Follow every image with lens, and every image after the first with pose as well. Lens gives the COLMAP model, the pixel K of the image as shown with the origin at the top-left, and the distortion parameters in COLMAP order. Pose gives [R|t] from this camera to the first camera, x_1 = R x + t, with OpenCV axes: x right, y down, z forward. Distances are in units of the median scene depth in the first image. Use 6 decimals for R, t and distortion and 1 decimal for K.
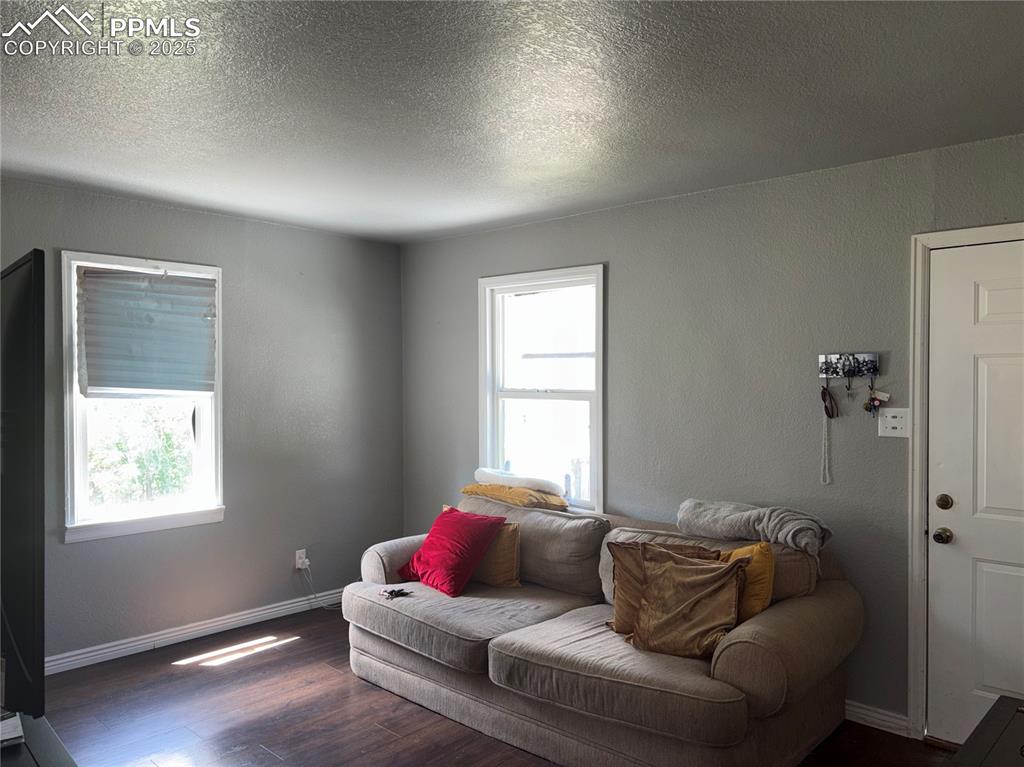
lens RADIAL K [[776.2, 0, 509.6], [0, 776.2, 382.9], [0, 0, 1]] dist [0.030037, -0.038180]
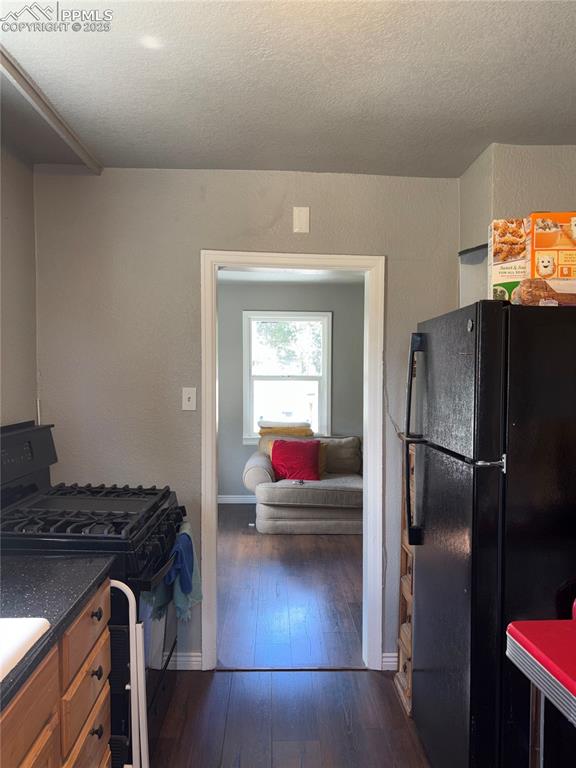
lens RADIAL K [[582.2, 0, 291.9], [0, 582.2, 380.6], [0, 0, 1]] dist [0.030037, -0.038180]
pose [[0.696969, -0.012715, 0.716989, -1.129032], [0.002675, 0.999882, 0.015131, 0.000226], [-0.717096, -0.008628, 0.696921, 0.029273]]
